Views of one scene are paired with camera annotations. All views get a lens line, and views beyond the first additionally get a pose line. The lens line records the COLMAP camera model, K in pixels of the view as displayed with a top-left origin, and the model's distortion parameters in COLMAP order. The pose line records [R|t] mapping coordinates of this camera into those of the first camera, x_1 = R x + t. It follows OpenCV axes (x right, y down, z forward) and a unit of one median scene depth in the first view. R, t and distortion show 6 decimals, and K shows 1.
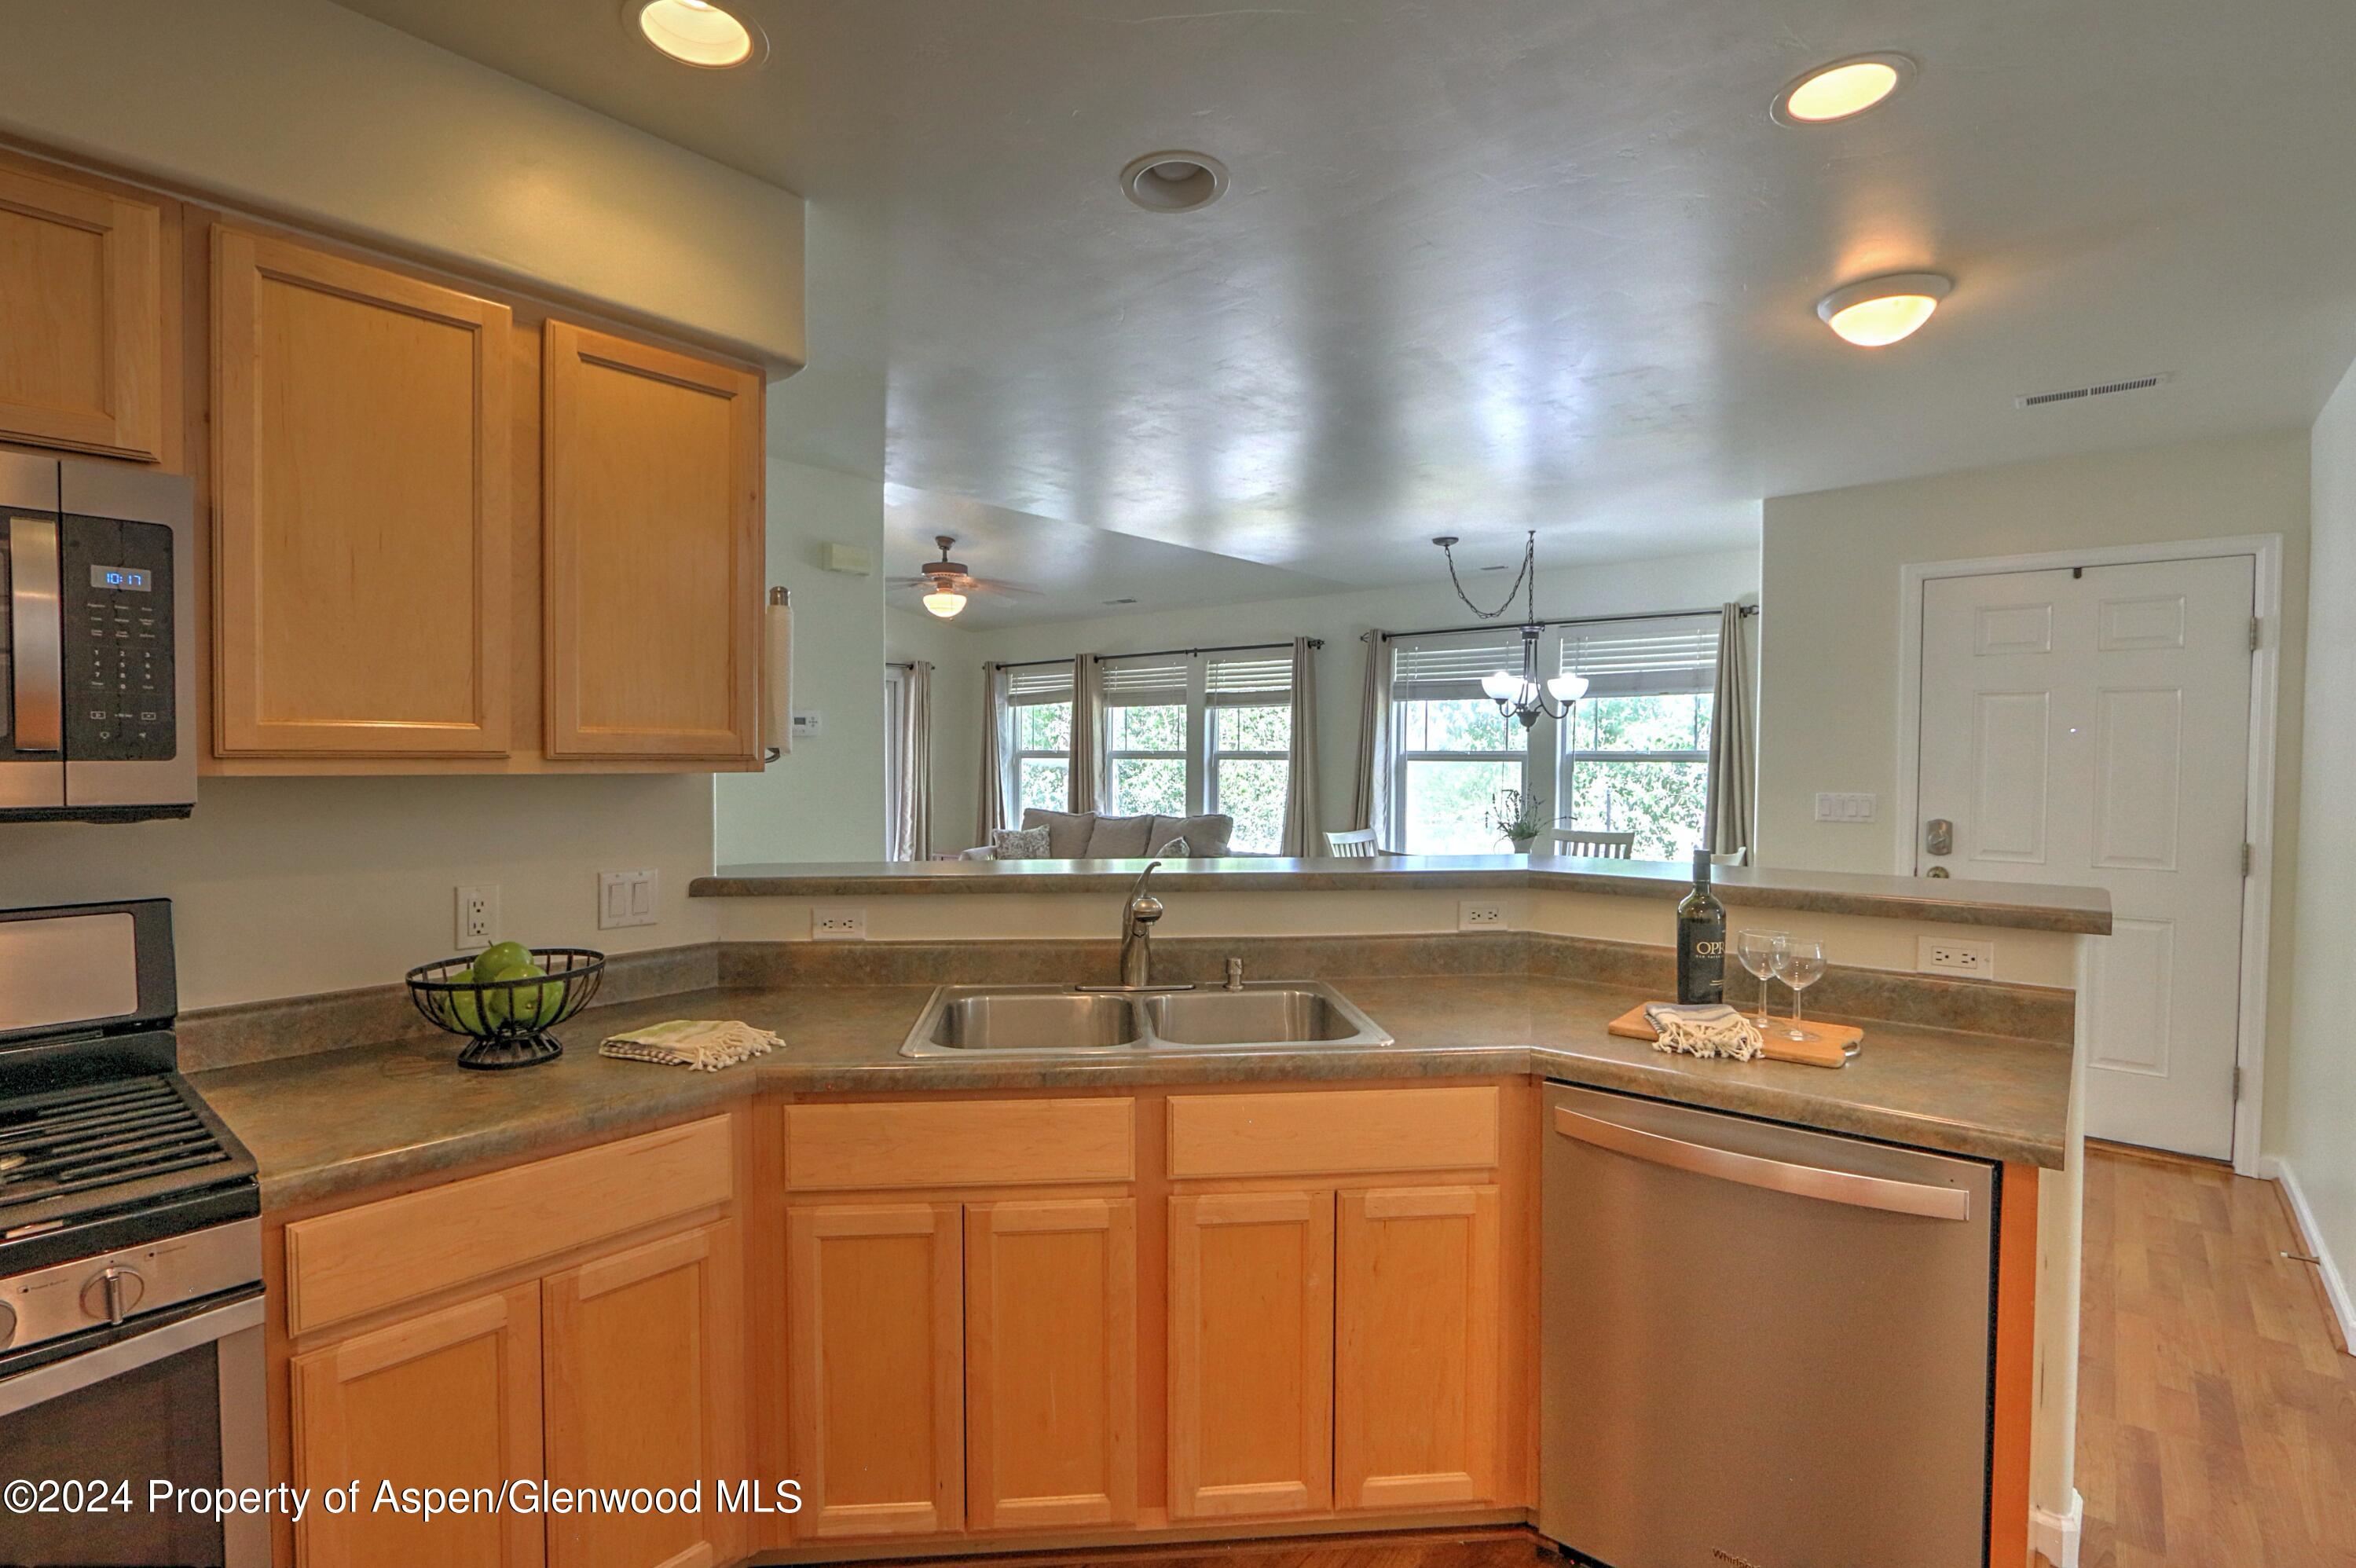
lens RADIAL K [[1100.1, 0, 1160.8], [0, 1100.1, 787.7], [0, 0, 1]] dist [-0.019763, 0.004126]
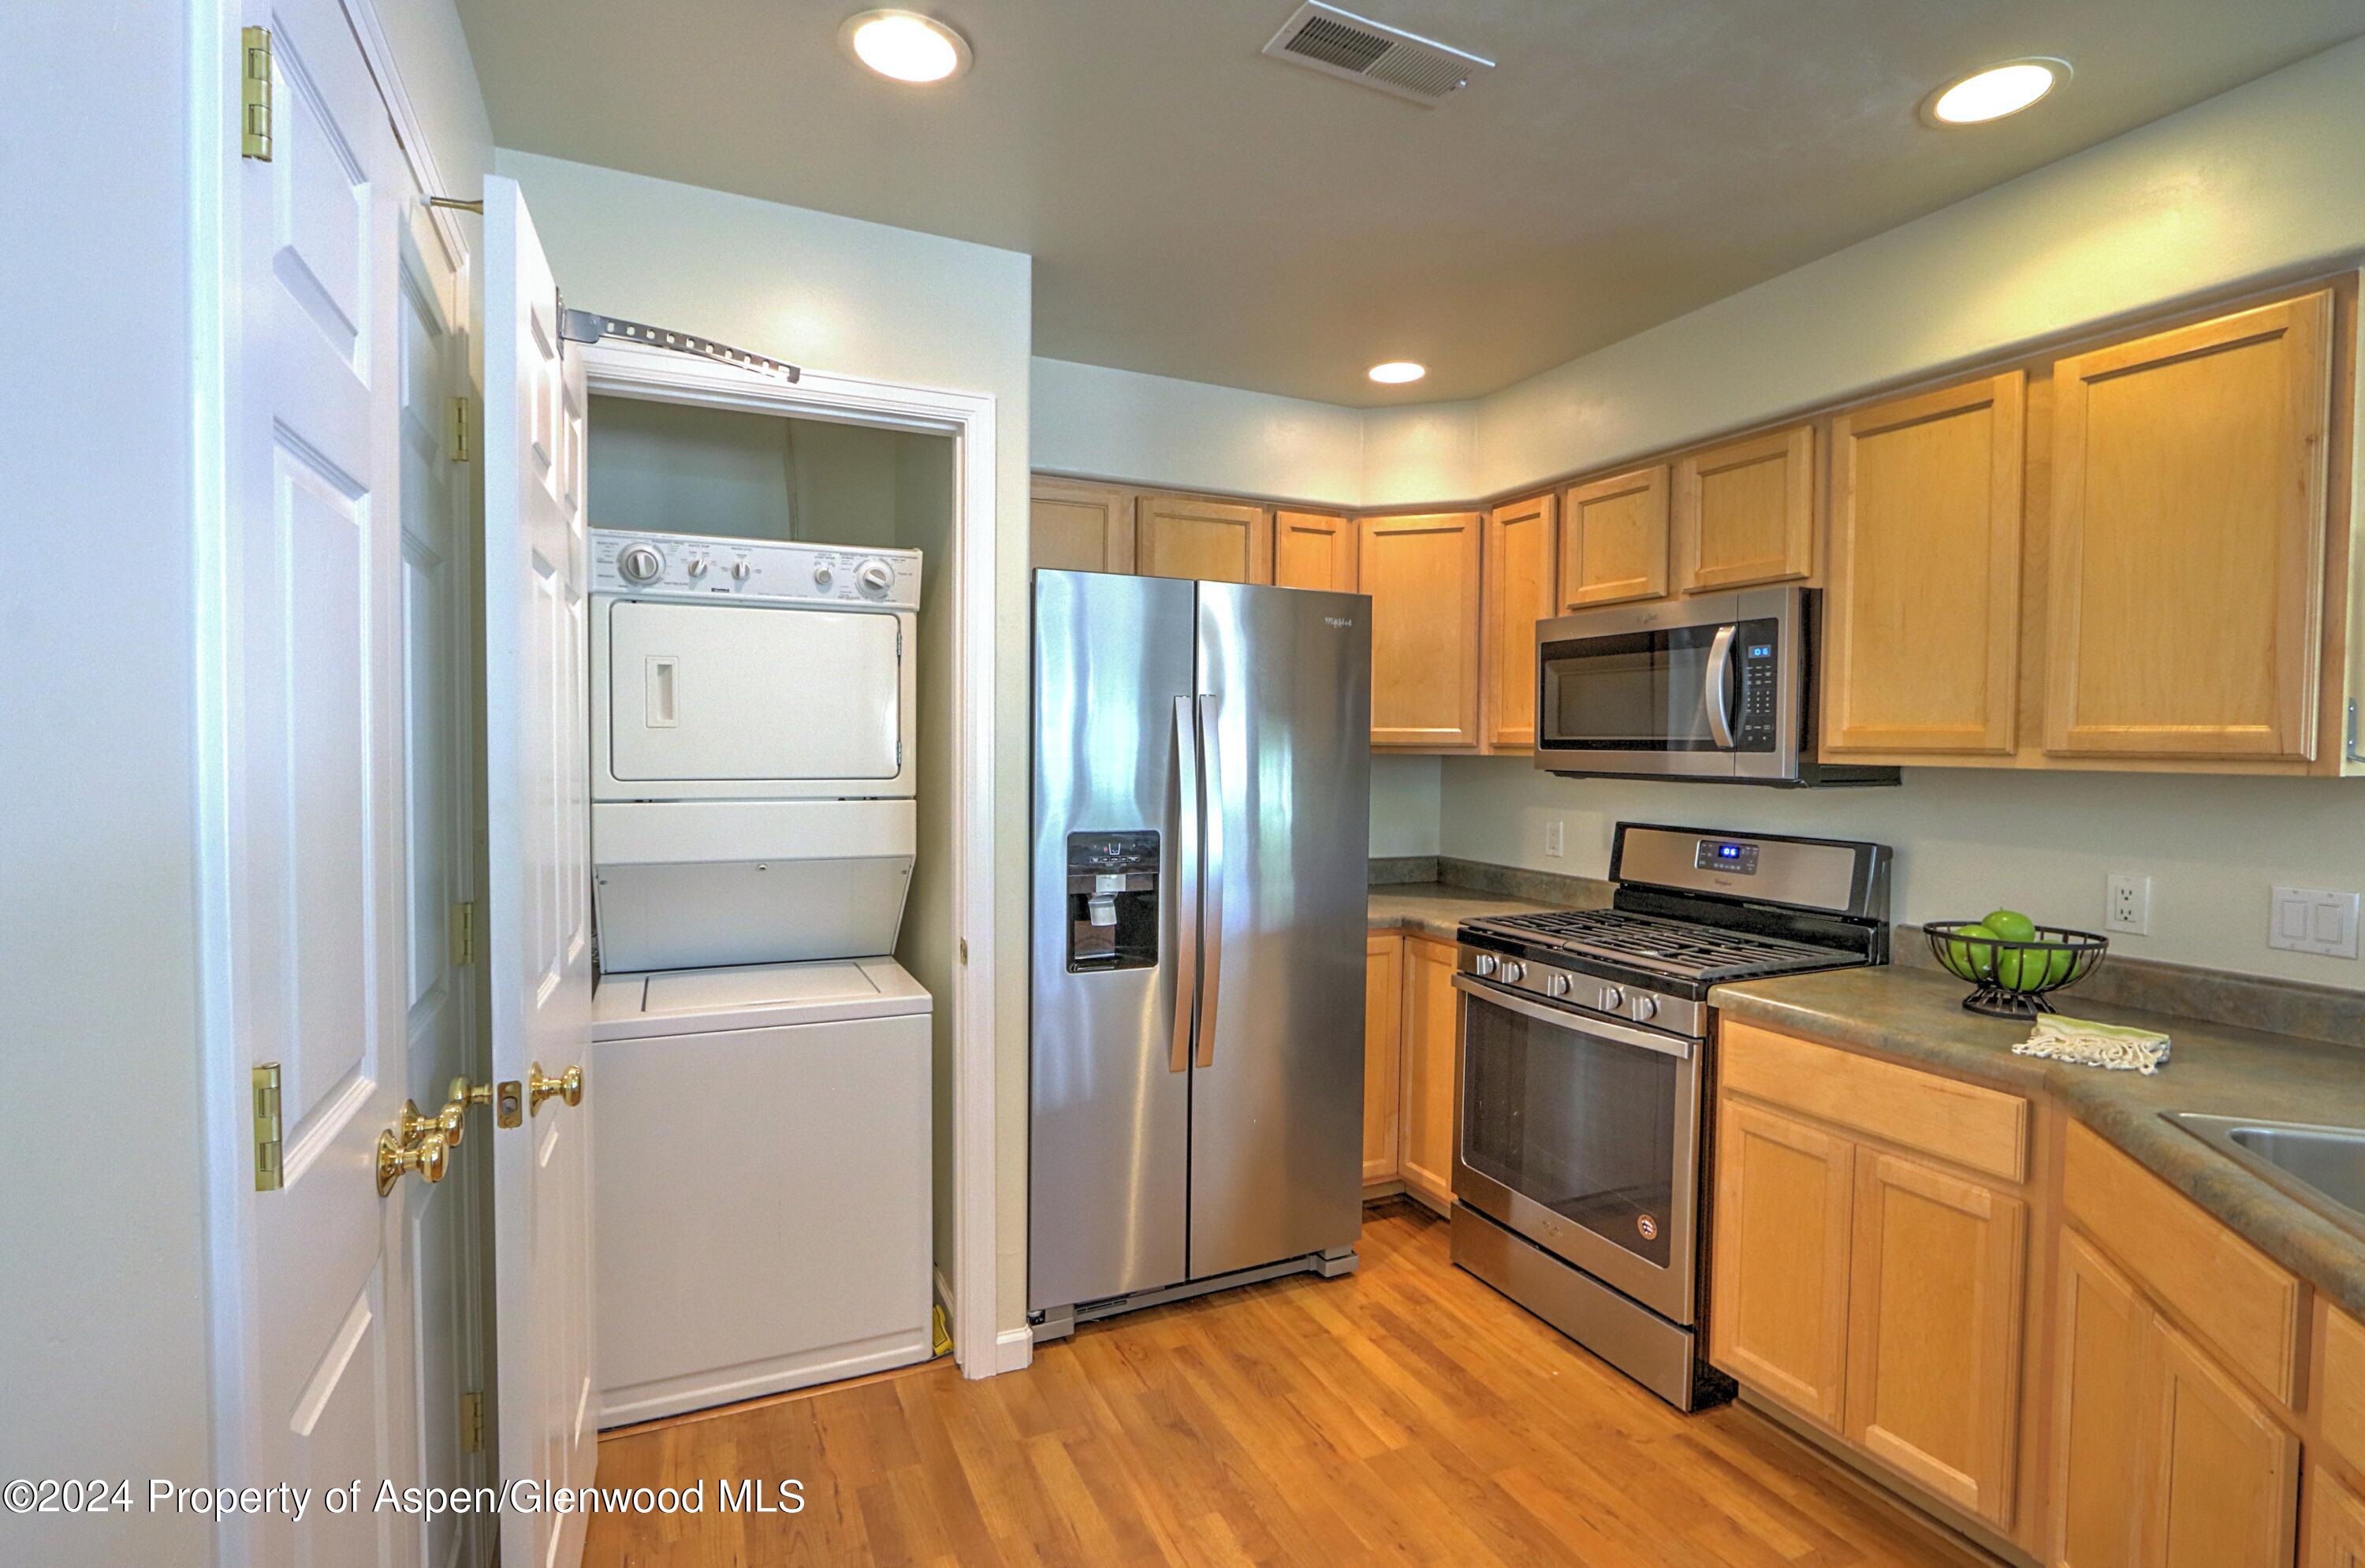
lens RADIAL K [[1104.3, 0, 1170.7], [0, 1104.3, 777.2], [0, 0, 1]] dist [-0.019763, 0.004126]
pose [[-0.406933, 0.016363, -0.913311, 0.225326], [-0.042627, 0.998410, 0.036881, -0.001992], [0.912463, 0.053940, -0.405589, 0.174599]]
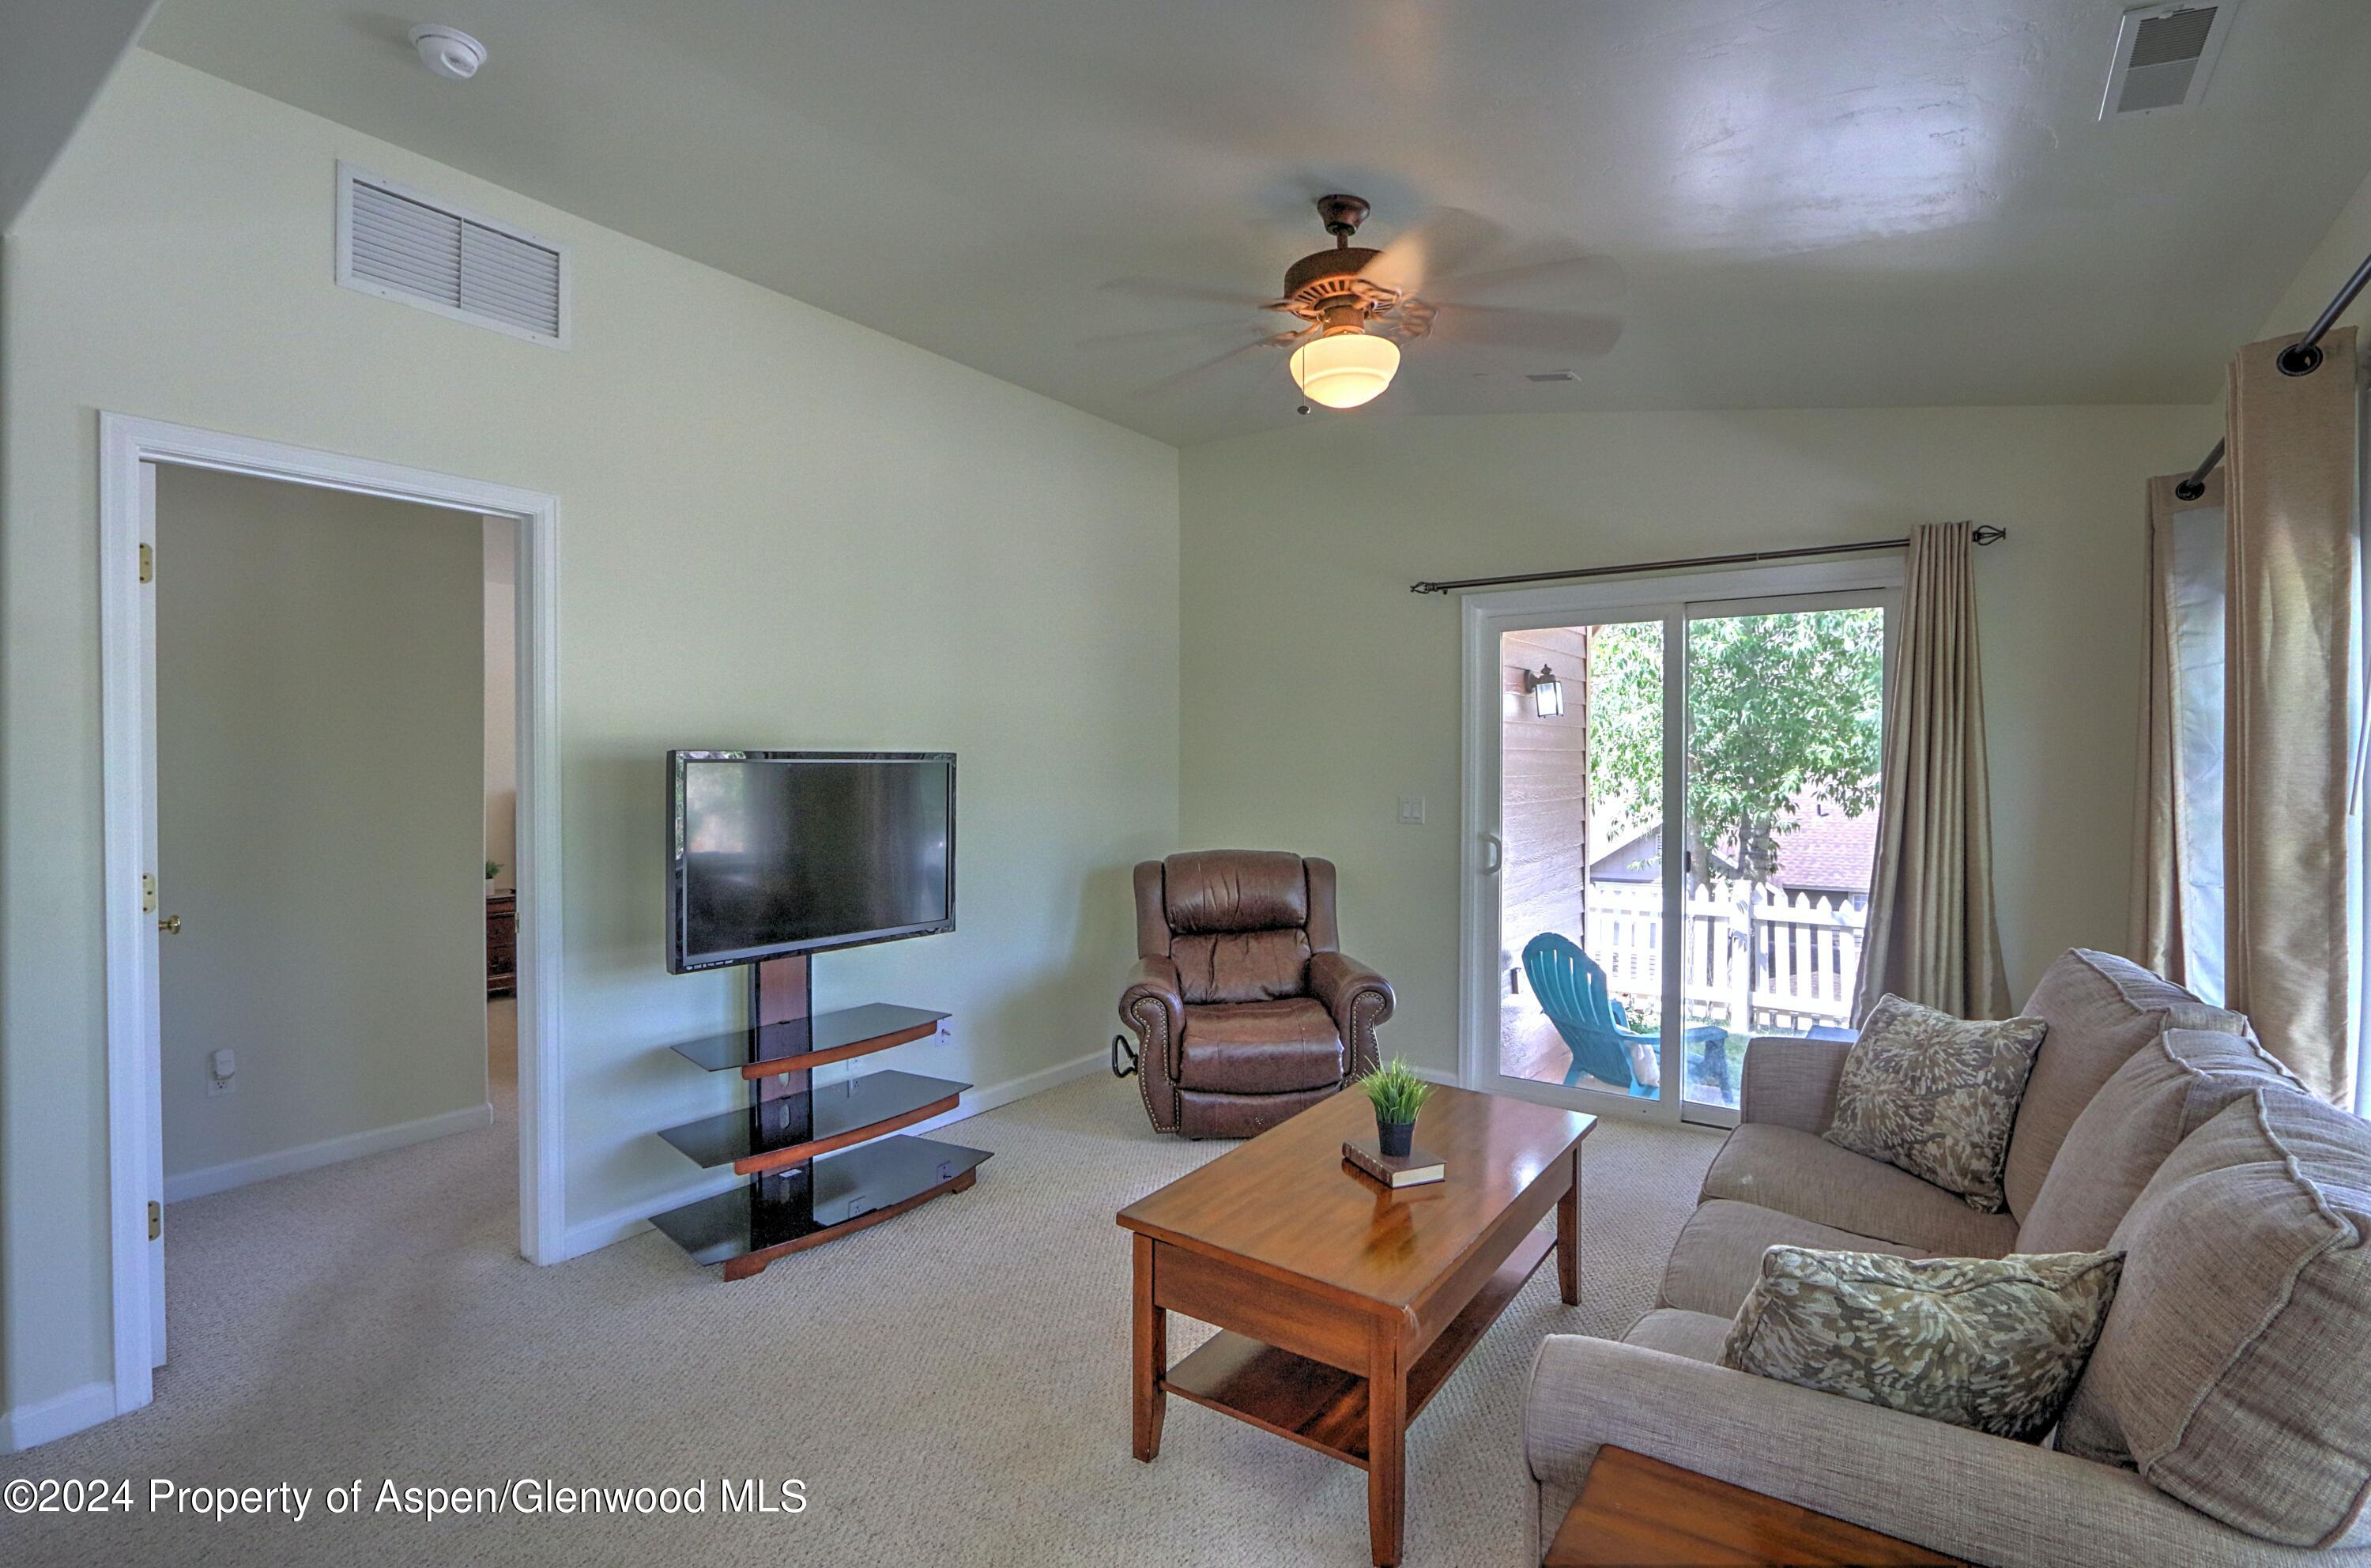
lens RADIAL K [[1107.1, 0, 1185.0], [0, 1107.1, 786.3], [0, 0, 1]] dist [-0.019763, 0.004126]
pose [[0.098838, 0.015618, -0.994981, 0.191256], [-0.036267, 0.999269, 0.012083, -0.026559], [0.994442, 0.034891, 0.099332, 0.984851]]
